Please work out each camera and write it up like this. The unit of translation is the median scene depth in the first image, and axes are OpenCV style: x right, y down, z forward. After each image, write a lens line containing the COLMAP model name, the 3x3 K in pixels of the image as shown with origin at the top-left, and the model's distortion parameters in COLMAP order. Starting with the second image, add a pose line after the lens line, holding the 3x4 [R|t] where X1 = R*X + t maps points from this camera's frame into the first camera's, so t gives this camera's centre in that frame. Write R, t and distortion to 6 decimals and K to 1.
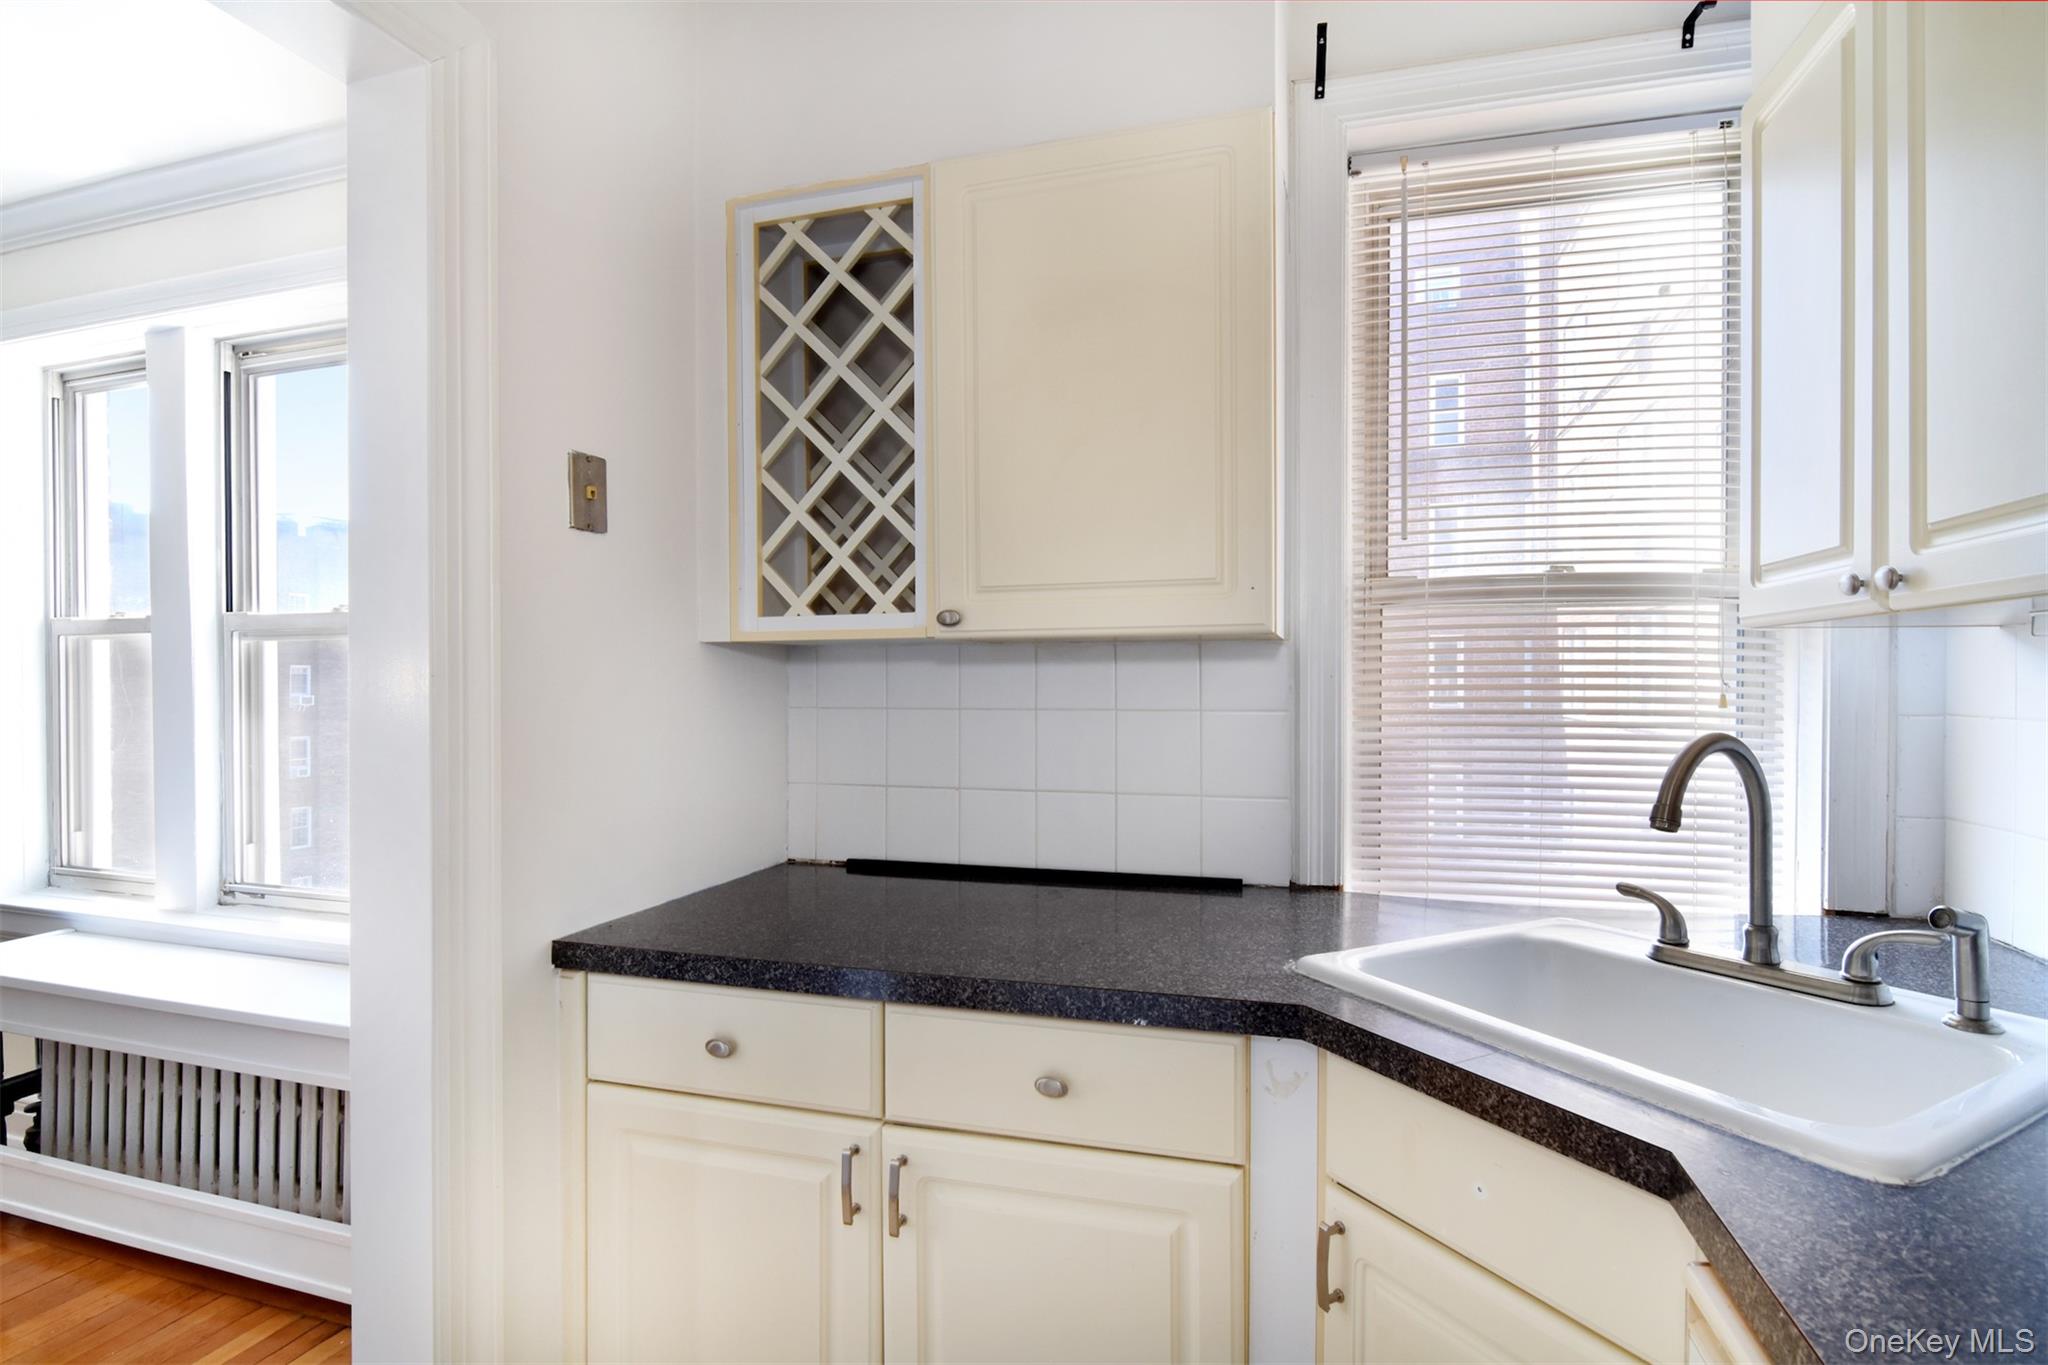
lens RADIAL K [[997.5, 0, 1024.0], [0, 997.5, 682.5], [0, 0, 1]] dist [0.000427, -0.015325]
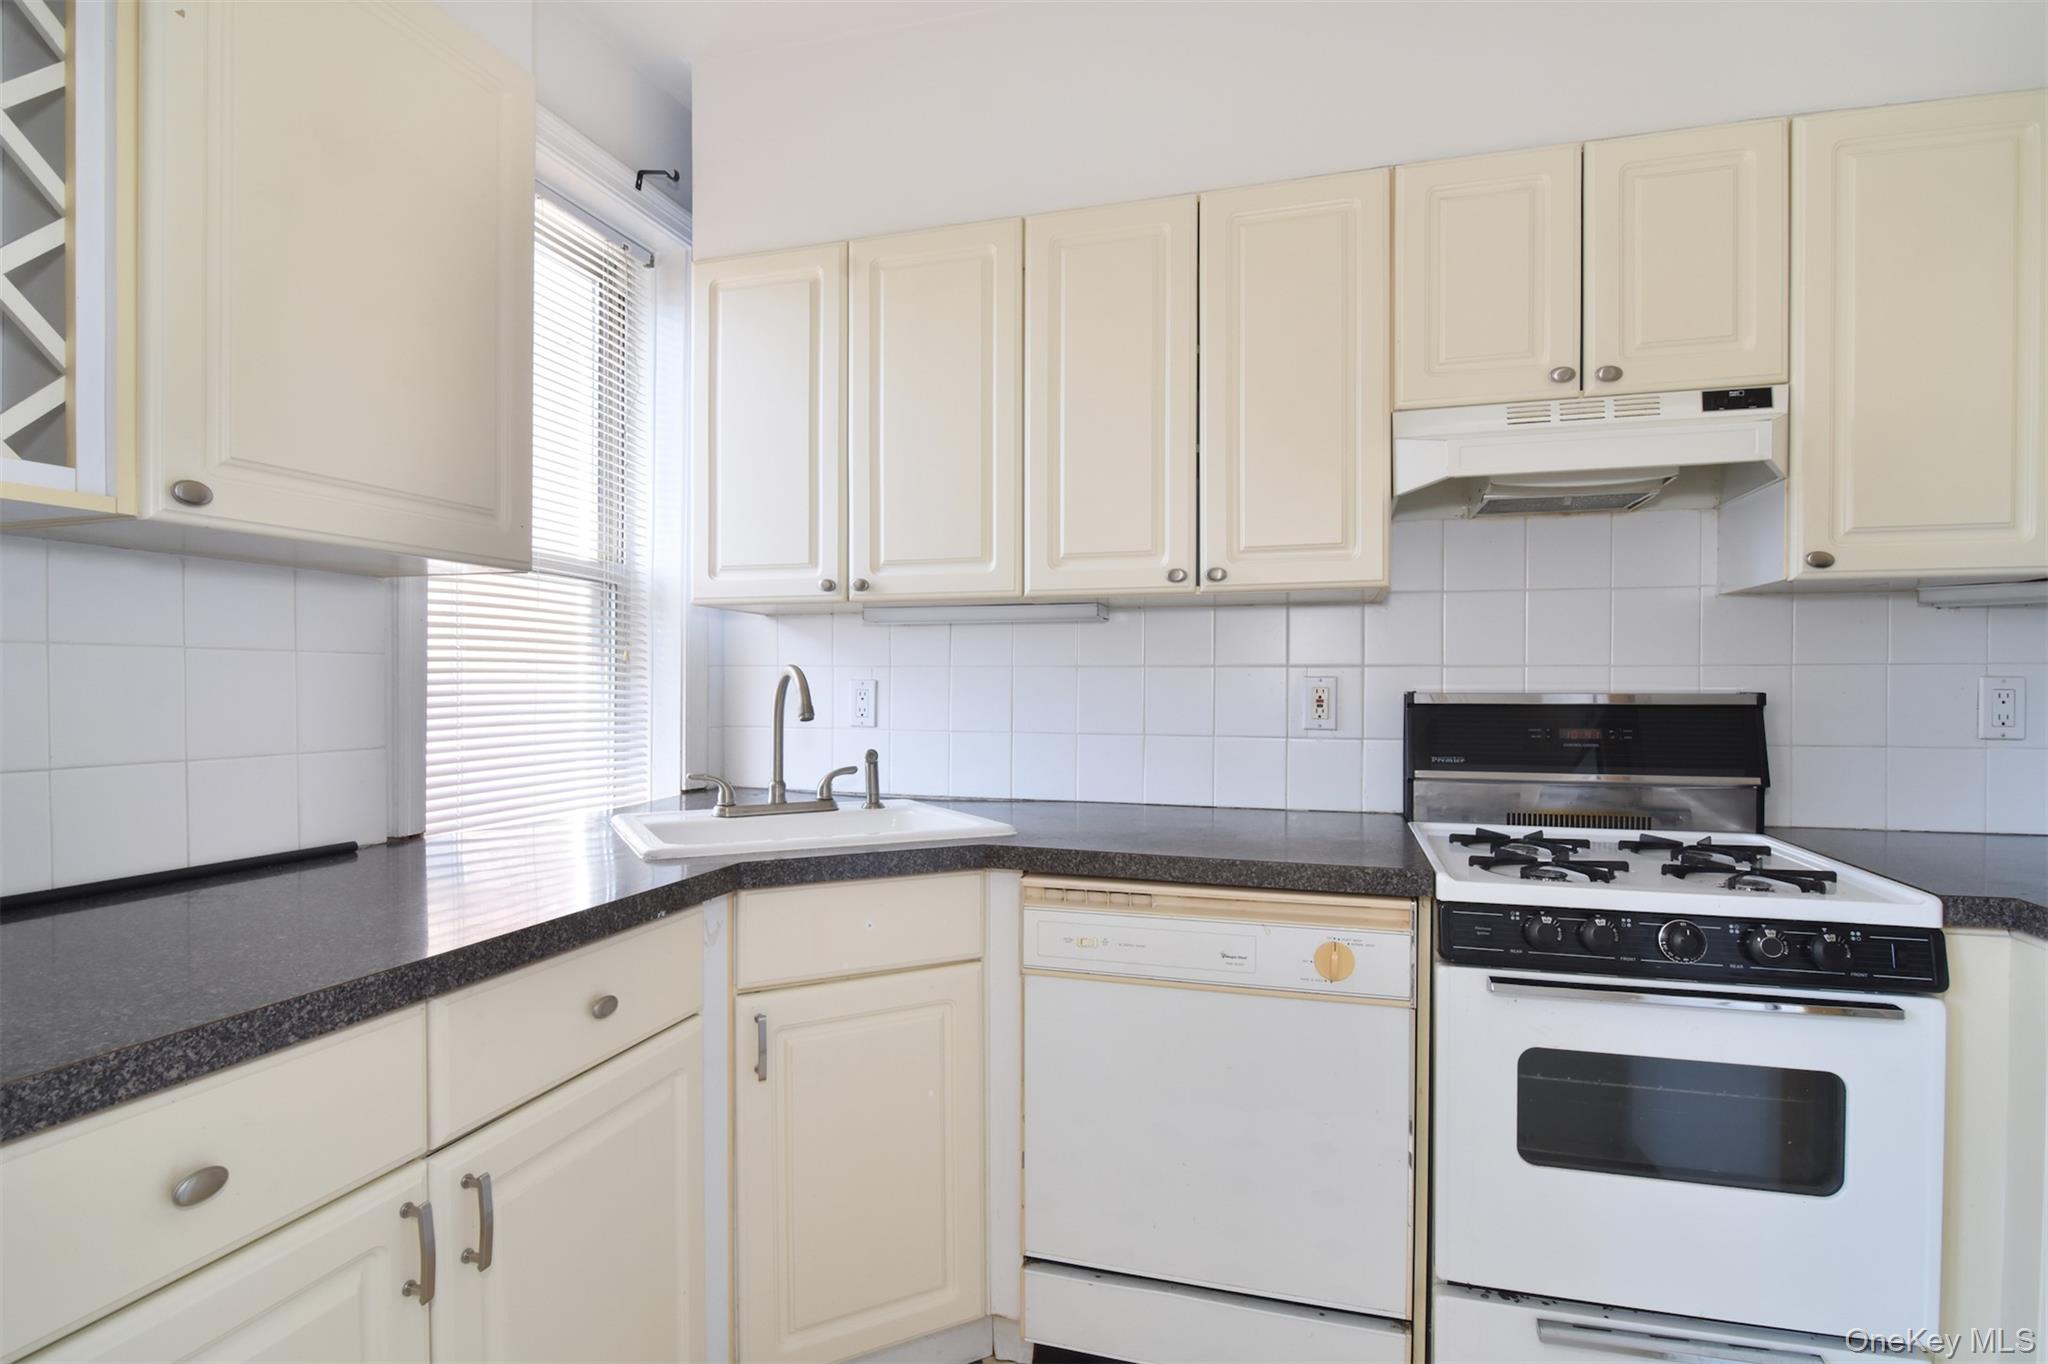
lens RADIAL K [[997.5, 0, 1024.0], [0, 997.5, 682.0], [0, 0, 1]] dist [0.000427, -0.015325]
pose [[0.008056, 0.006199, 0.999948, -0.865403], [-0.000941, 0.999980, -0.006191, 0.078138], [-0.999967, -0.000891, 0.008062, 0.515298]]
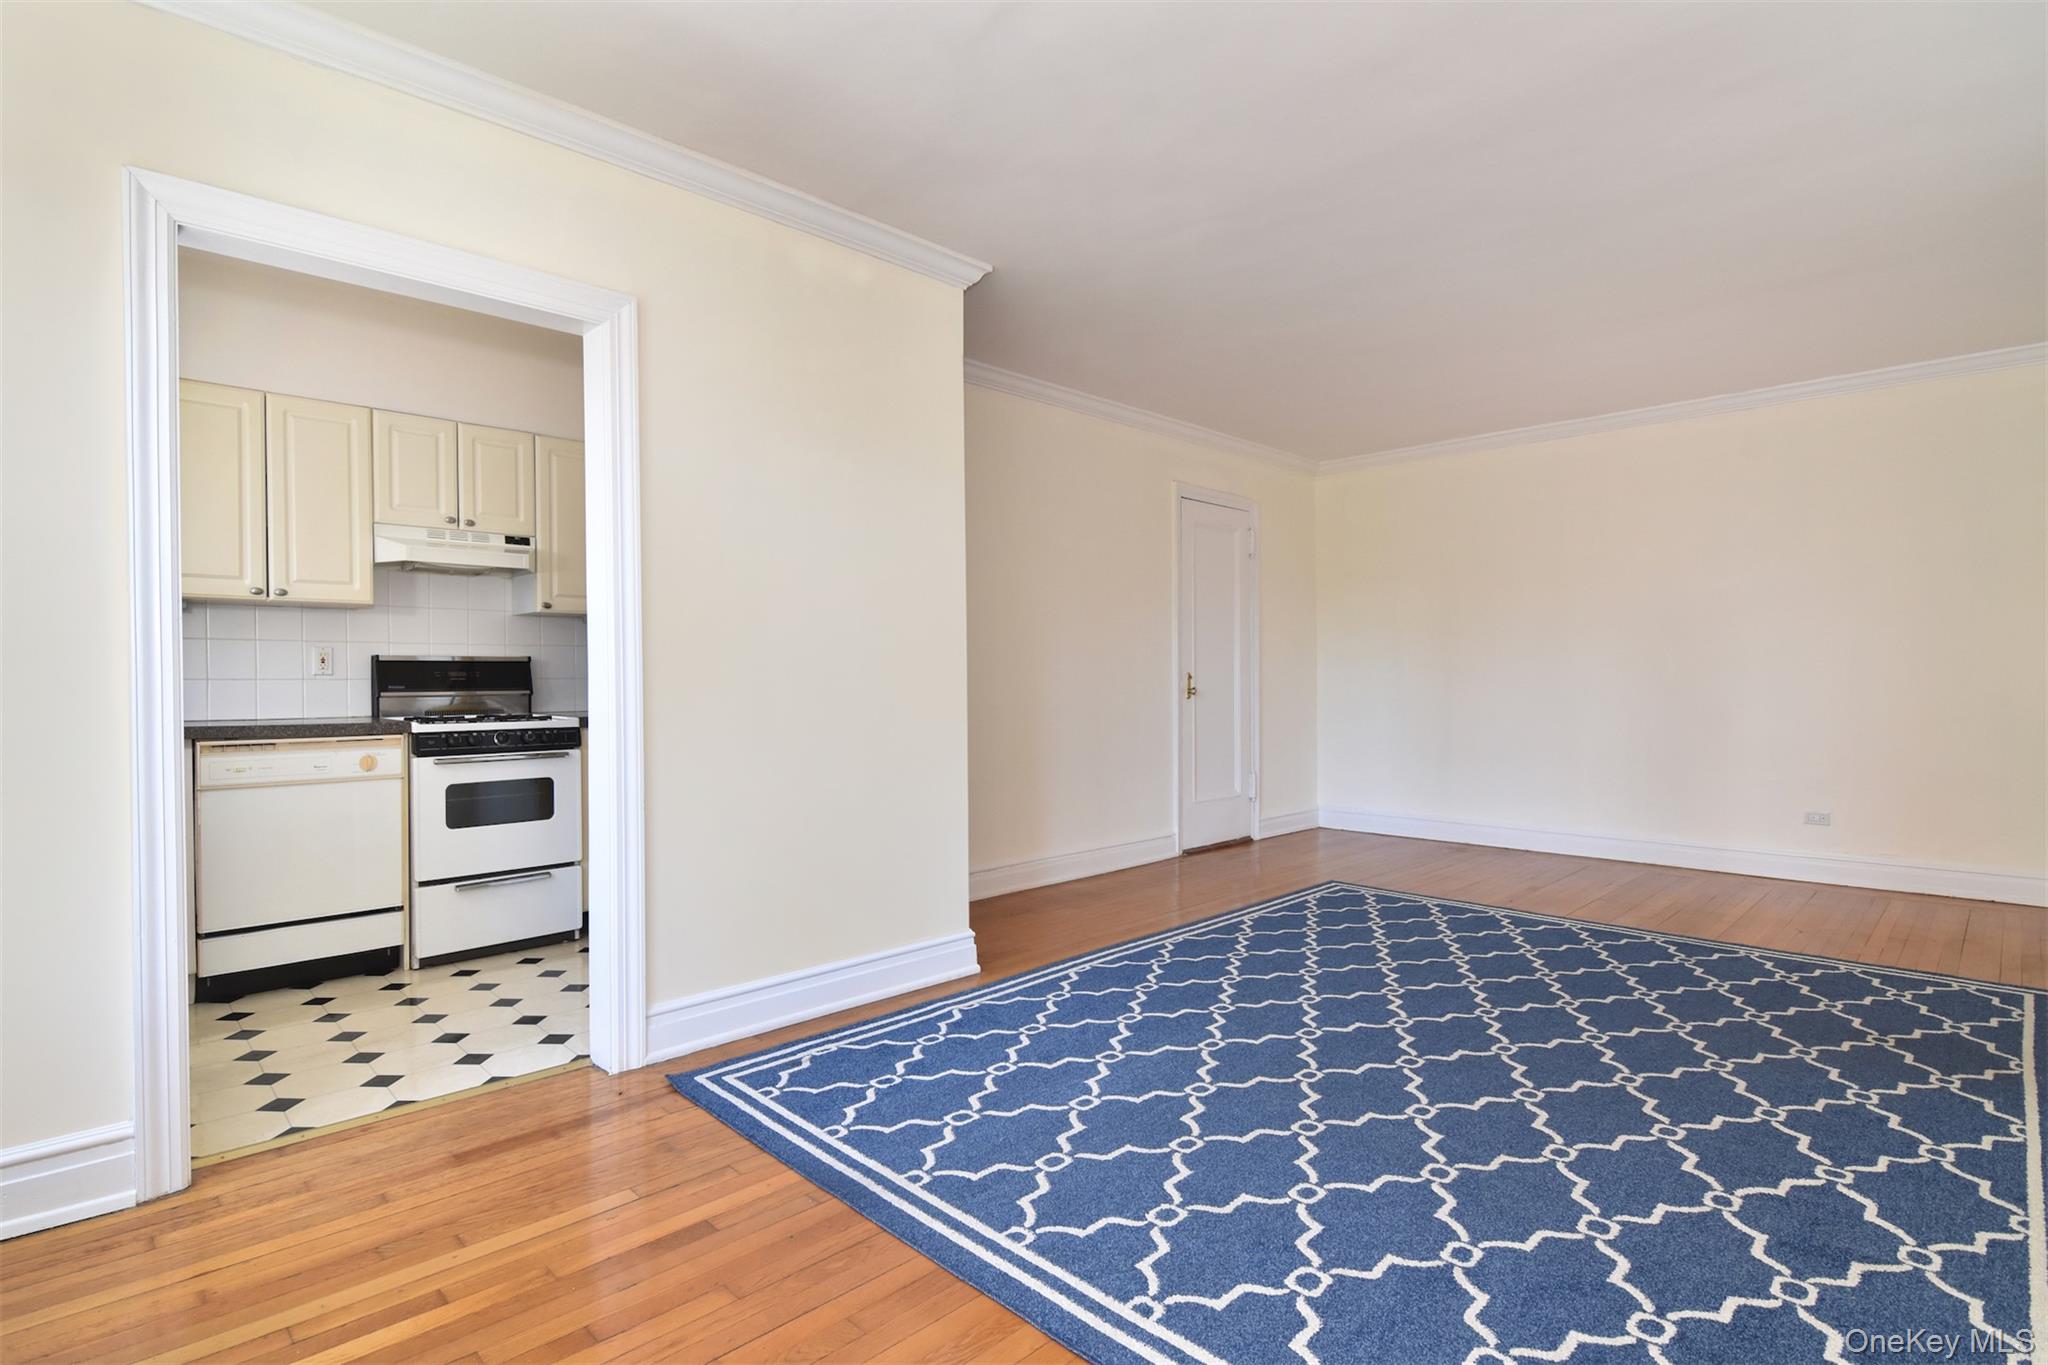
lens RADIAL K [[1007.8, 0, 990.7], [0, 1007.8, 695.9], [0, 0, 1]] dist [-0.018635, -0.000955]
pose [[-0.868758, -0.004733, 0.495214, -2.588591], [0.004289, 0.999845, 0.017081, 0.169126], [-0.495218, 0.016963, -0.868603, 1.723709]]
